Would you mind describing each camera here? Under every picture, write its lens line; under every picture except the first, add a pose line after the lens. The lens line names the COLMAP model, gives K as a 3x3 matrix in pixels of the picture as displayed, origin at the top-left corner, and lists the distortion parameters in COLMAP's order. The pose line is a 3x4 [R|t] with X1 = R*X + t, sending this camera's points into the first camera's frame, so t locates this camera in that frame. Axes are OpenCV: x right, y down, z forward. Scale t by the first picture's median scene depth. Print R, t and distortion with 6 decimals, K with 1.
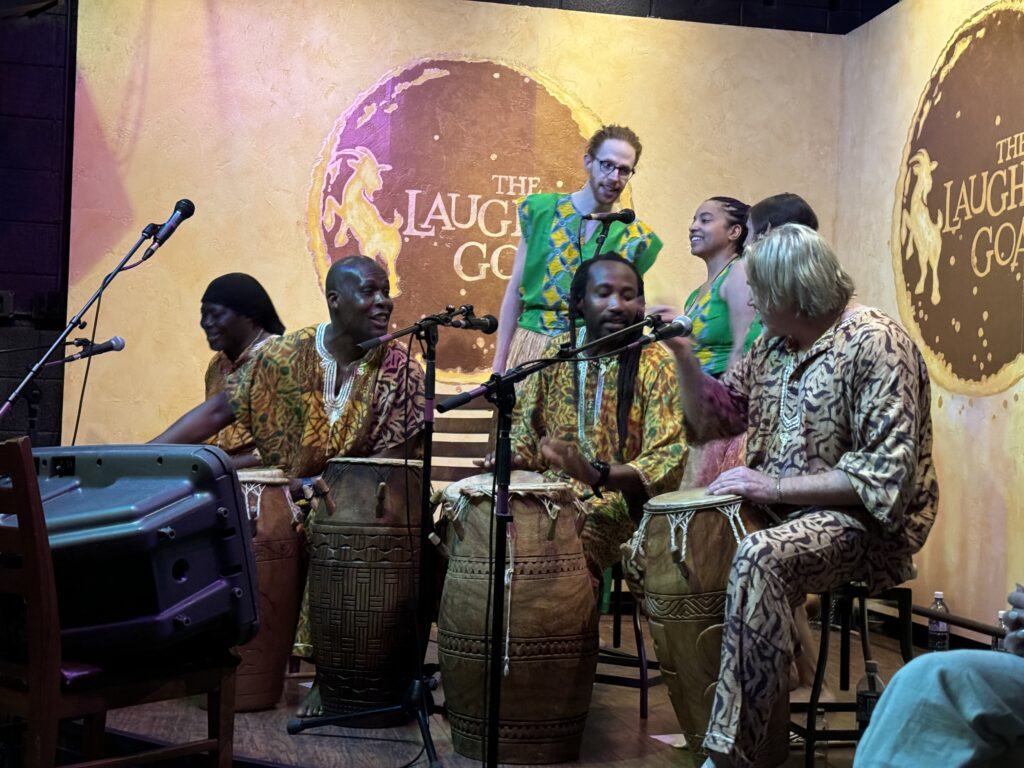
lens RADIAL K [[1411.7, 0, 512.0], [0, 1411.7, 384.0], [0, 0, 1]] dist [0.151461, -0.001748]
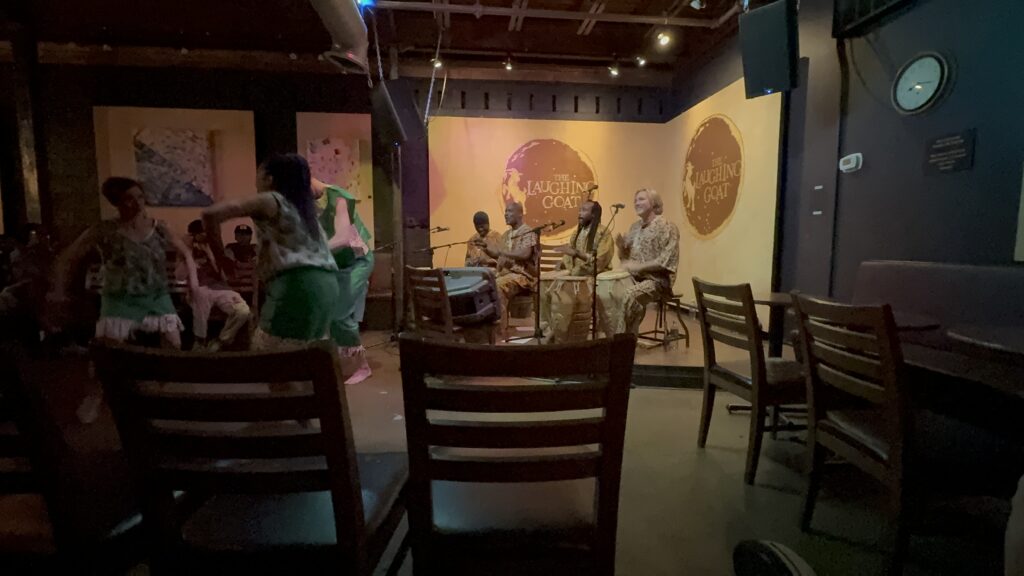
lens RADIAL K [[481.3, 0, 512.0], [0, 481.3, 288.0], [0, 0, 1]] dist [0.028468, 0.000009]
pose [[0.996204, -0.027509, -0.082585, -0.027508], [0.037464, 0.991882, 0.121515, -0.032099], [0.078572, -0.124148, 0.989148, -0.140131]]
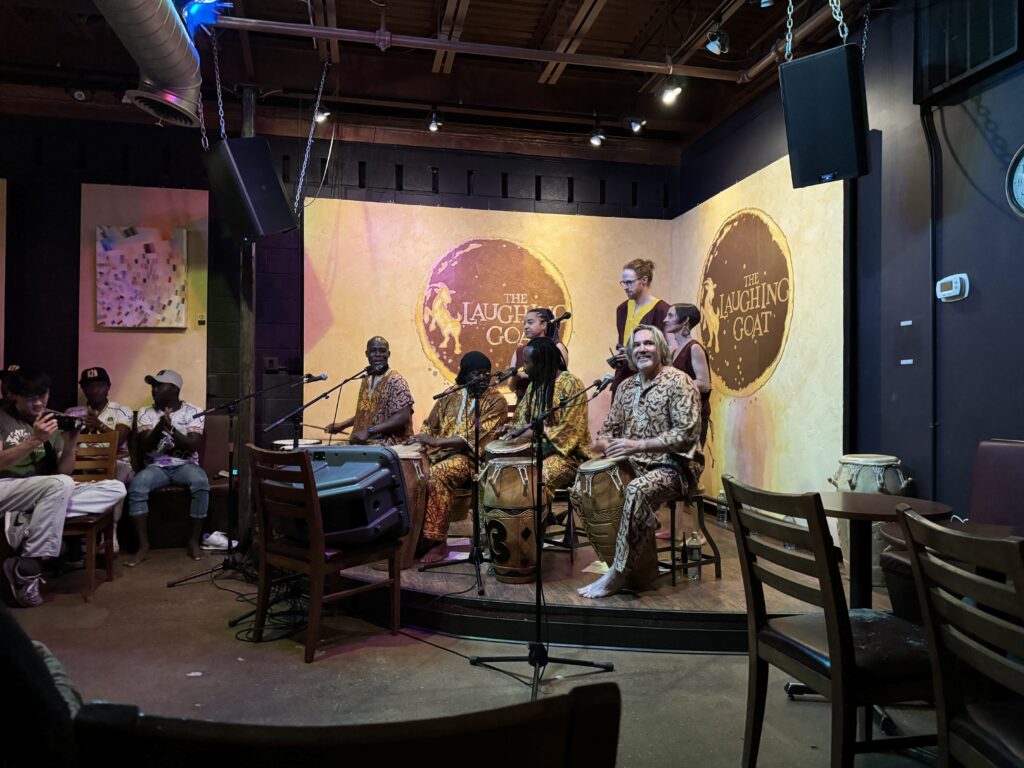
lens RADIAL K [[723.5, 0, 508.9], [0, 723.5, 384.9], [0, 0, 1]] dist [0.168605, -0.222637]
pose [[0.999625, -0.027261, 0.002614, -0.014304], [0.027177, 0.999232, 0.028224, -0.048657], [-0.003381, -0.028142, 0.999598, -0.077232]]
